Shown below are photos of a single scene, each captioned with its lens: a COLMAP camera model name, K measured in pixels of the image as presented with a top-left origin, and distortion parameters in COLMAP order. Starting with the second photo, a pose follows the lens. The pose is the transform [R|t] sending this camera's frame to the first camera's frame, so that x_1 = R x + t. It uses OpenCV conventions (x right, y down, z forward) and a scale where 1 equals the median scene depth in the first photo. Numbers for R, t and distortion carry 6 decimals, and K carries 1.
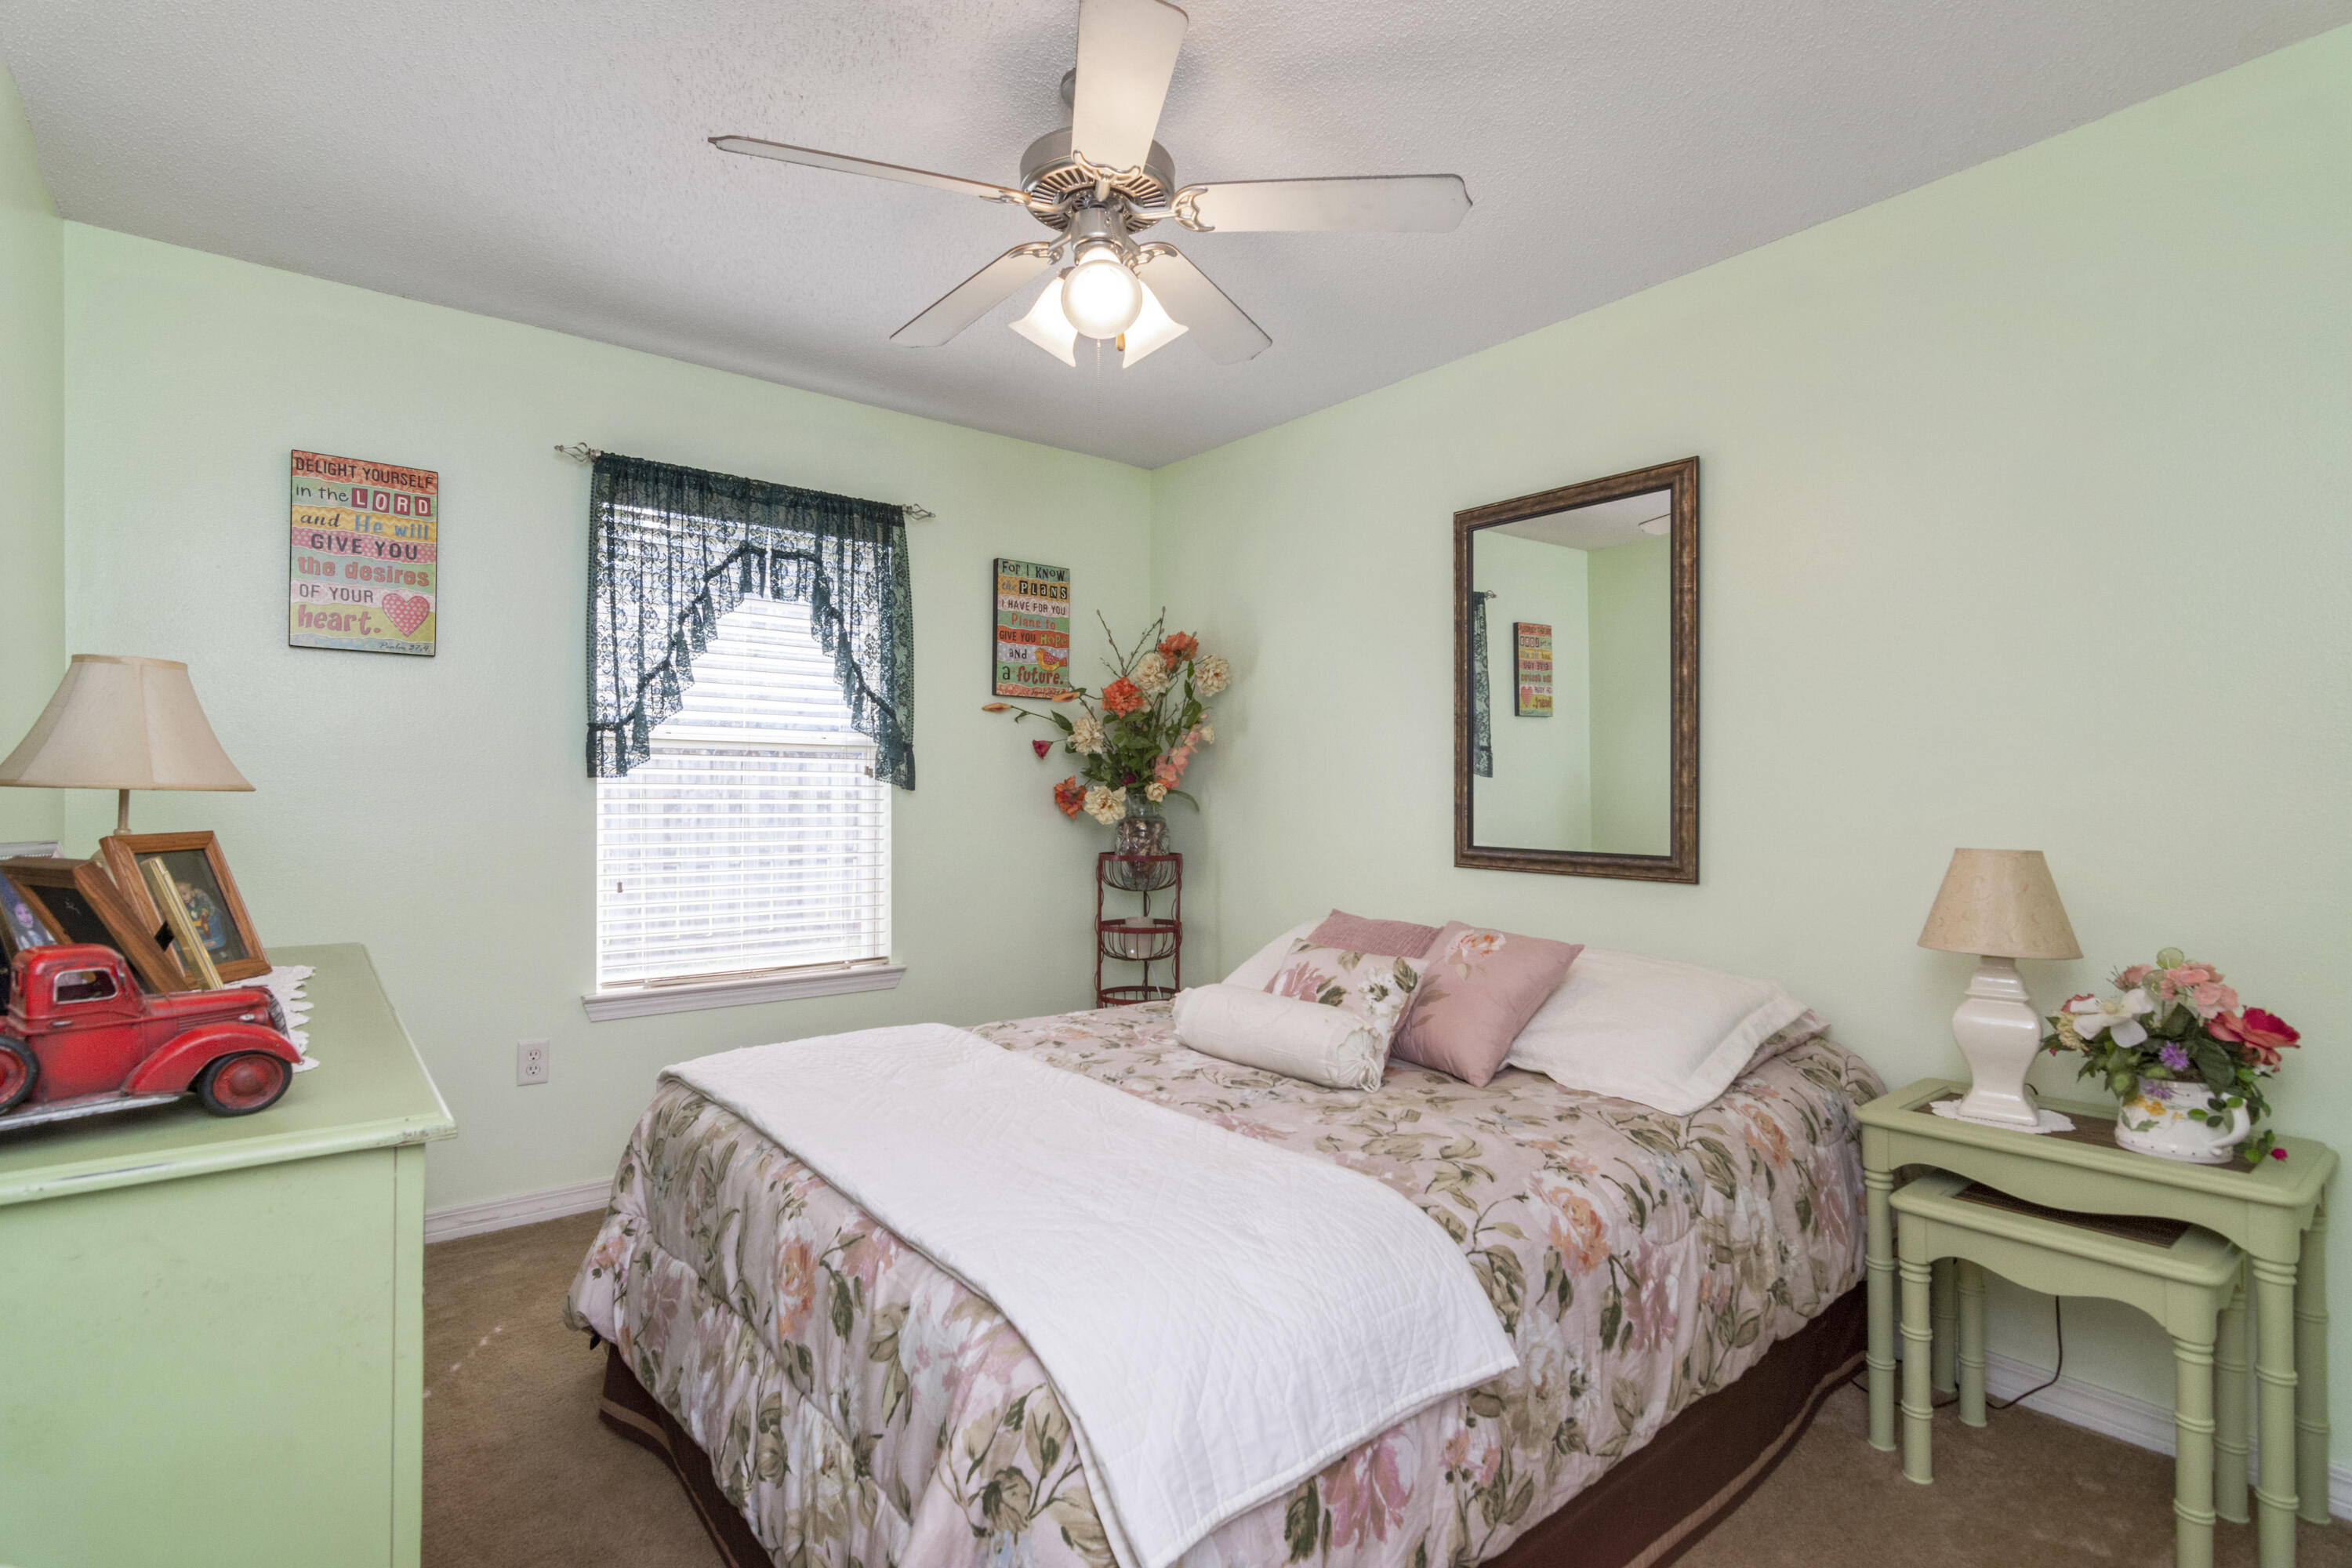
lens RADIAL K [[1127.1, 0, 1176.0], [0, 1127.1, 784.0], [0, 0, 1]] dist [0.000851, 0.001244]
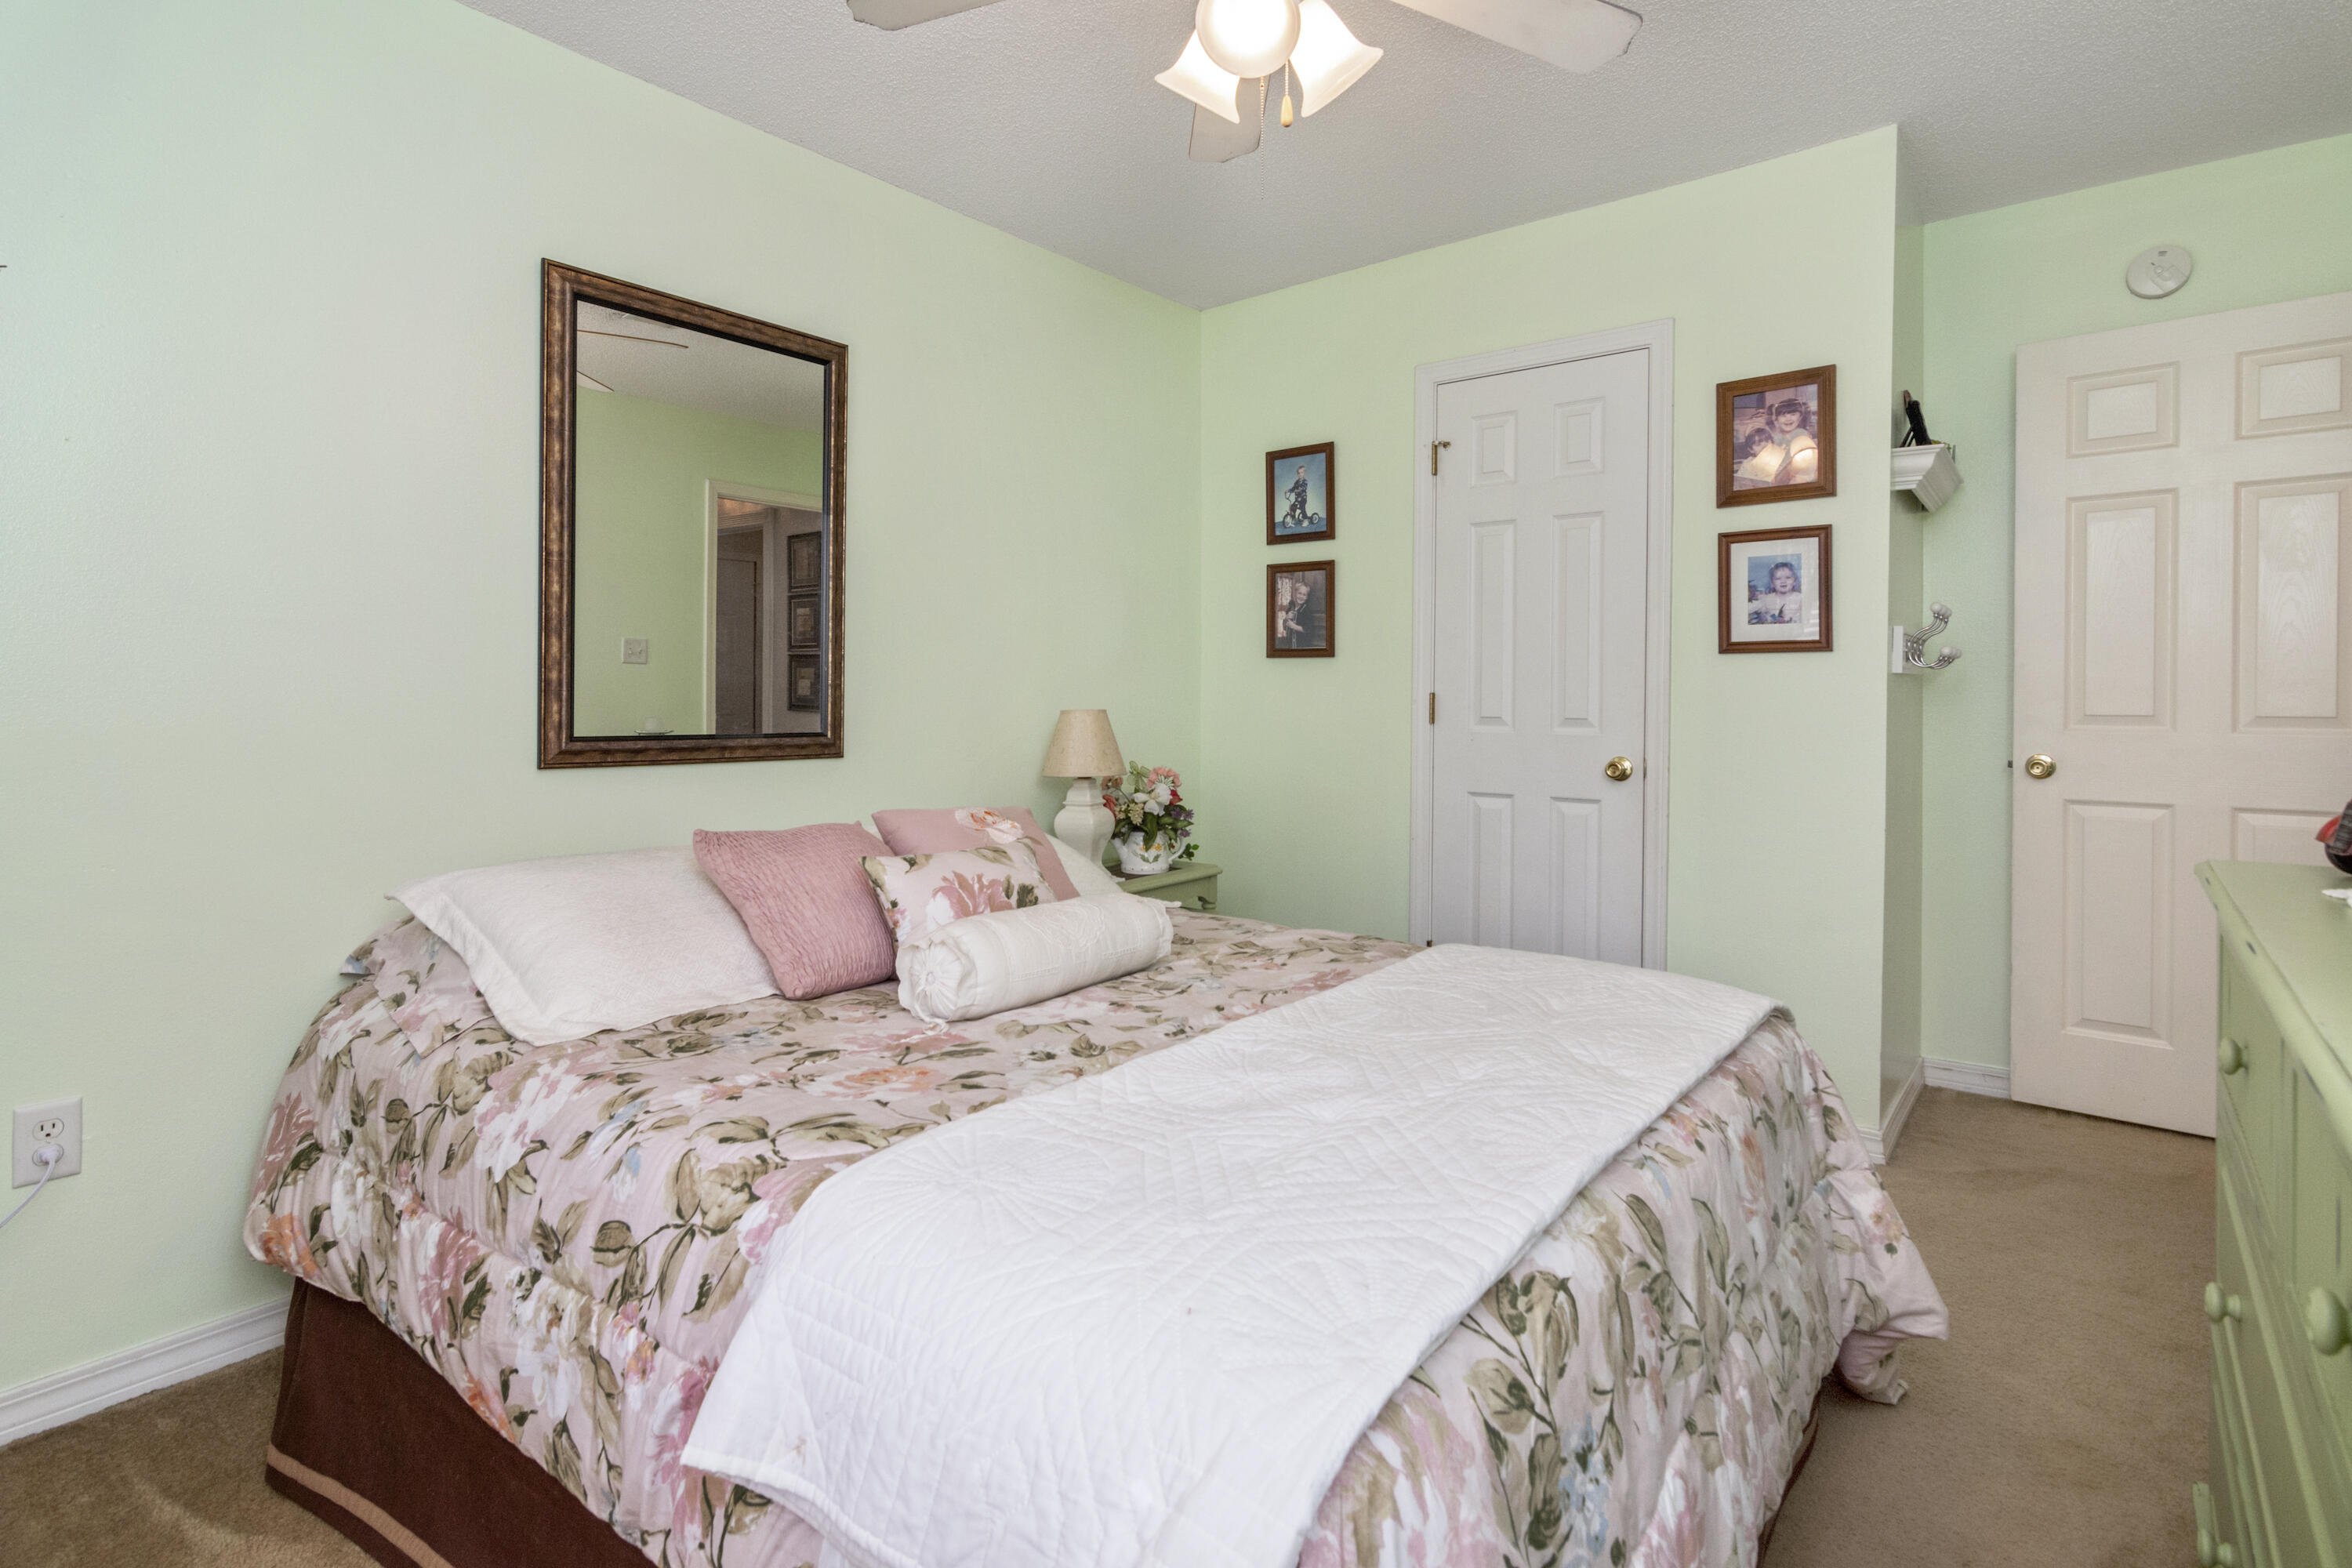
lens RADIAL K [[1154.4, 0, 1176.6], [0, 1154.4, 693.8], [0, 0, 1]] dist [-0.000286, 0.000176]
pose [[-0.222012, -0.002330, 0.975041, -0.748682], [-0.009335, 0.999956, 0.000264, 0.032383], [-0.974999, -0.009044, -0.222024, 1.087672]]
